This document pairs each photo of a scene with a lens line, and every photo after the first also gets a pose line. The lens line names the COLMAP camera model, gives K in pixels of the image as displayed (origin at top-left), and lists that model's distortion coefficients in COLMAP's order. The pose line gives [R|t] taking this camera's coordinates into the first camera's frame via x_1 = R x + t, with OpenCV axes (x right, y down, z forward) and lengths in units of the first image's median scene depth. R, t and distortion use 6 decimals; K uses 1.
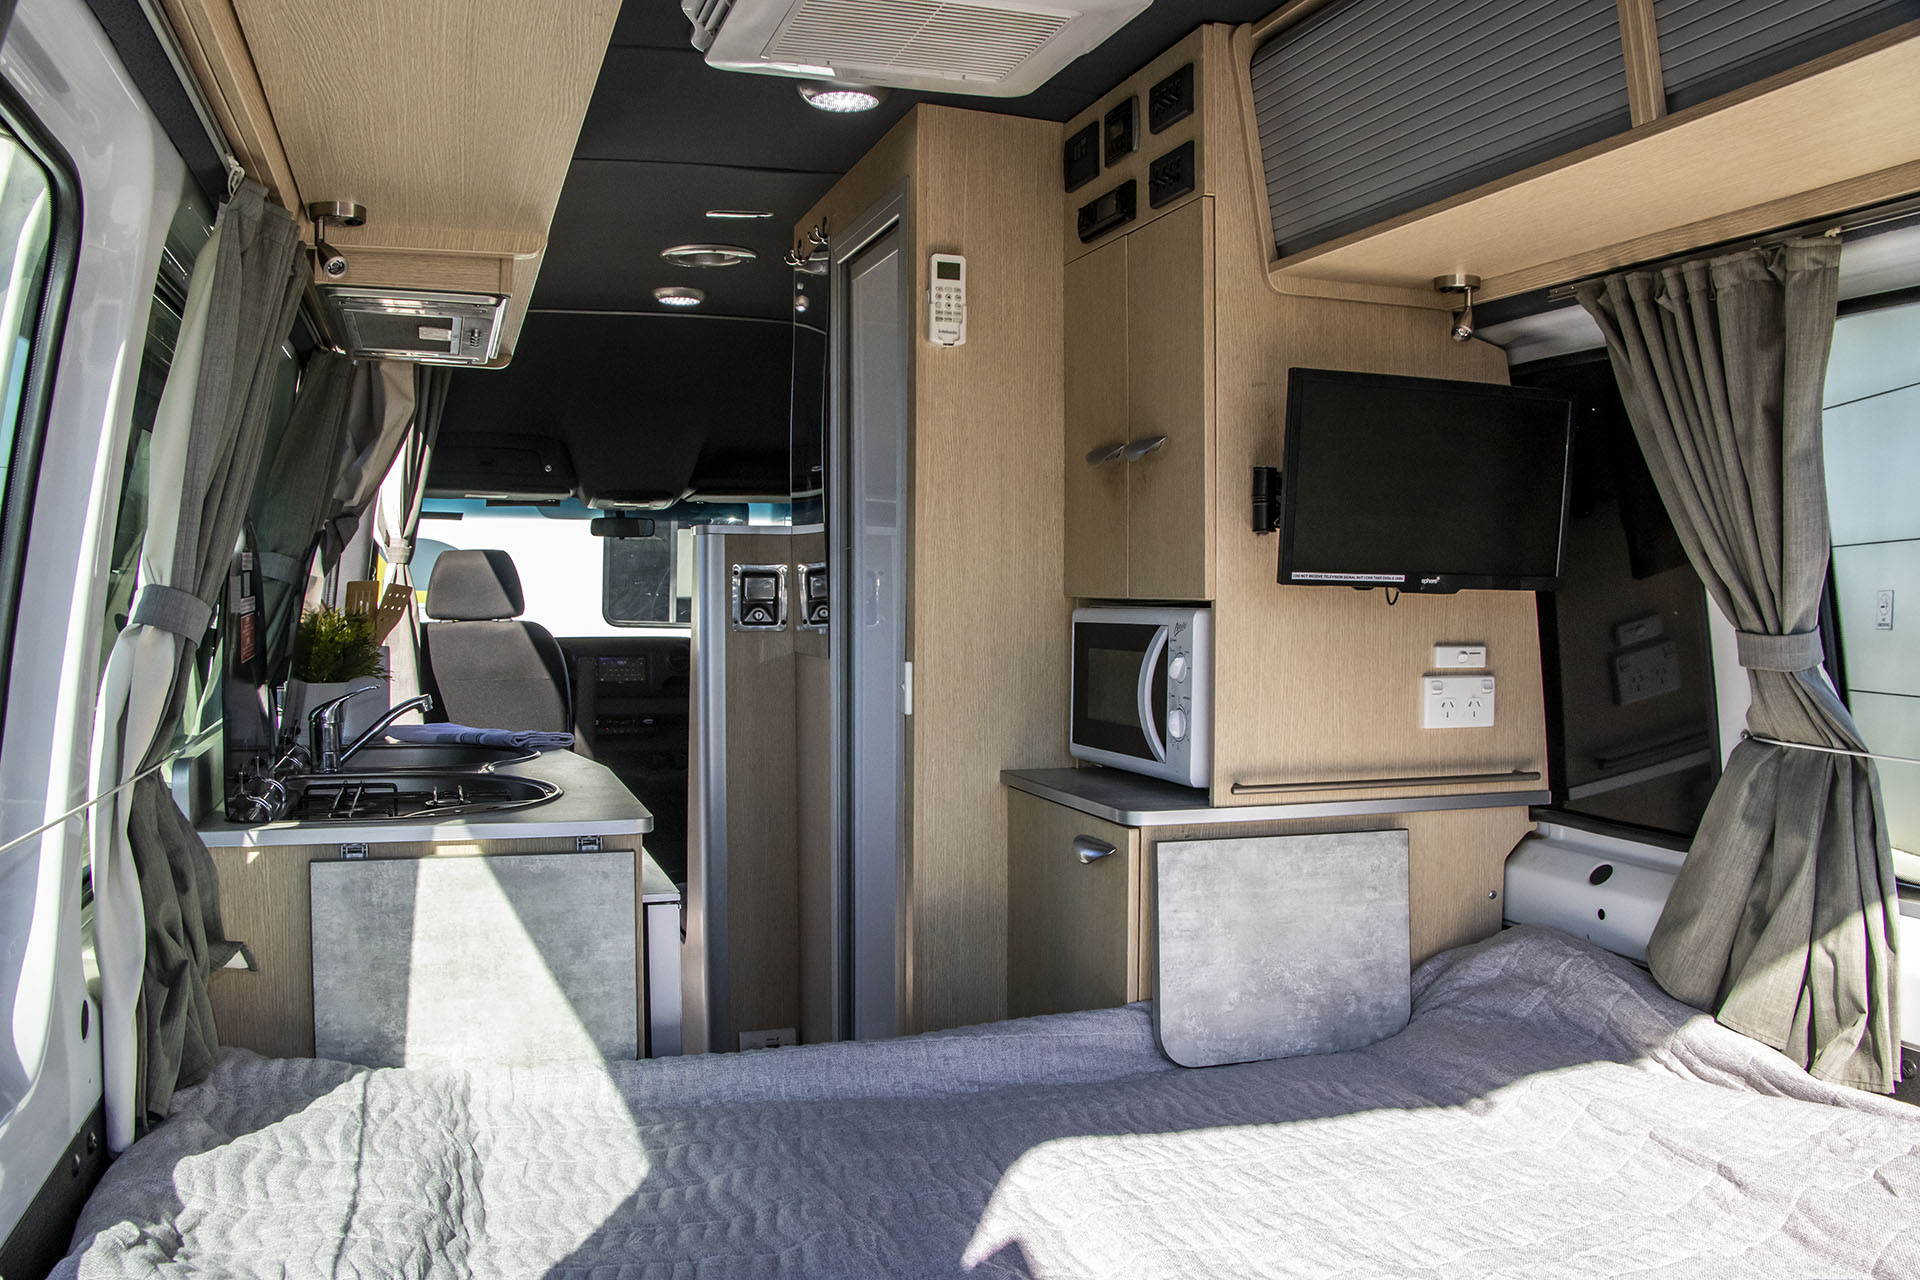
lens RADIAL K [[1625.2, 0, 979.6], [0, 1625.2, 646.2], [0, 0, 1]] dist [-0.199196, 0.193653]
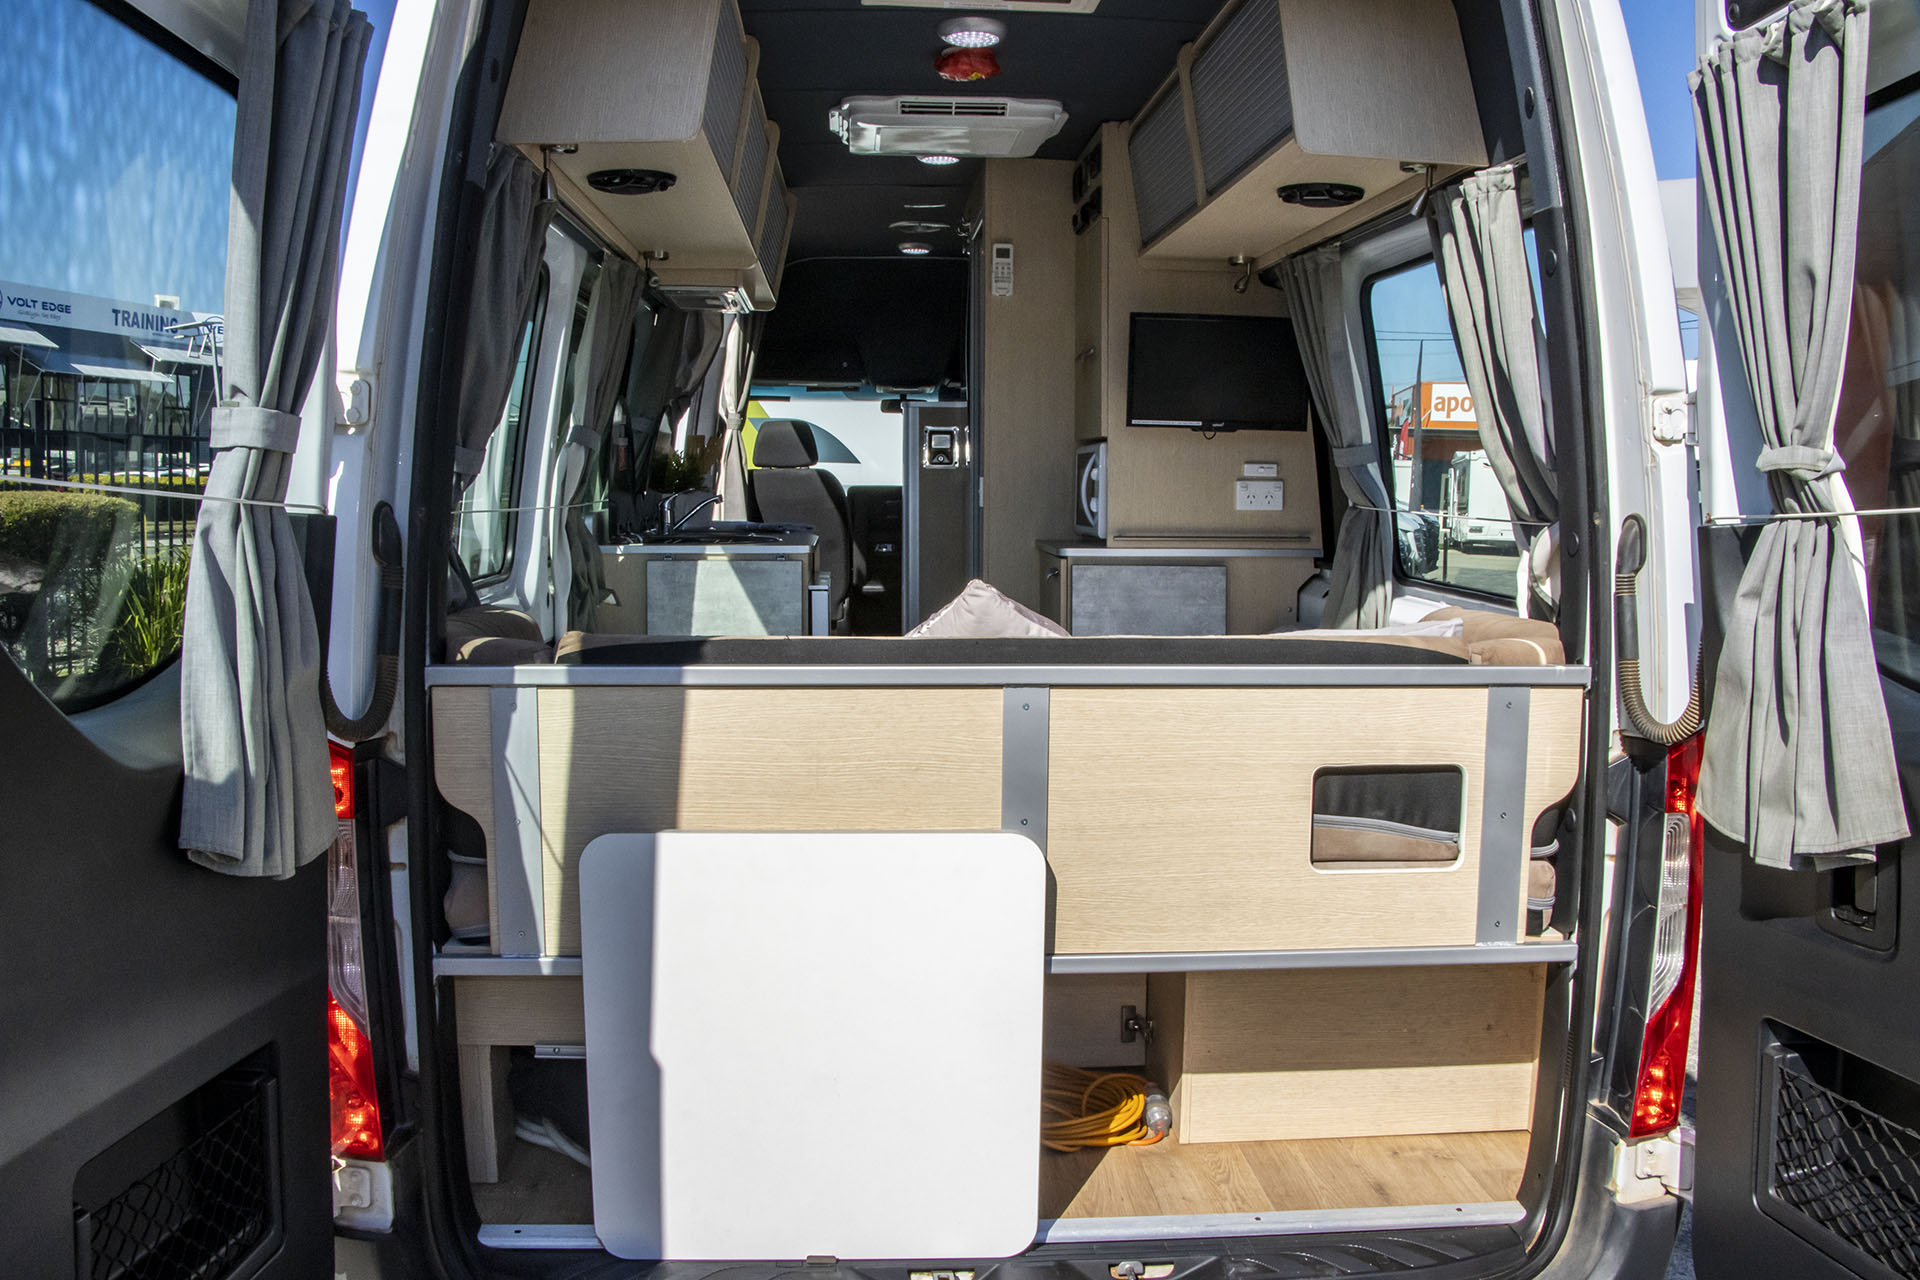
lens RADIAL K [[1625.2, 0, 979.6], [0, 1625.2, 646.2], [0, 0, 1]] dist [-0.199196, 0.193653]
pose [[0.969240, 0.026267, -0.244712, 0.451942], [-0.009197, 0.997460, 0.070638, 0.079790], [0.245946, -0.066215, 0.967019, -0.828337]]
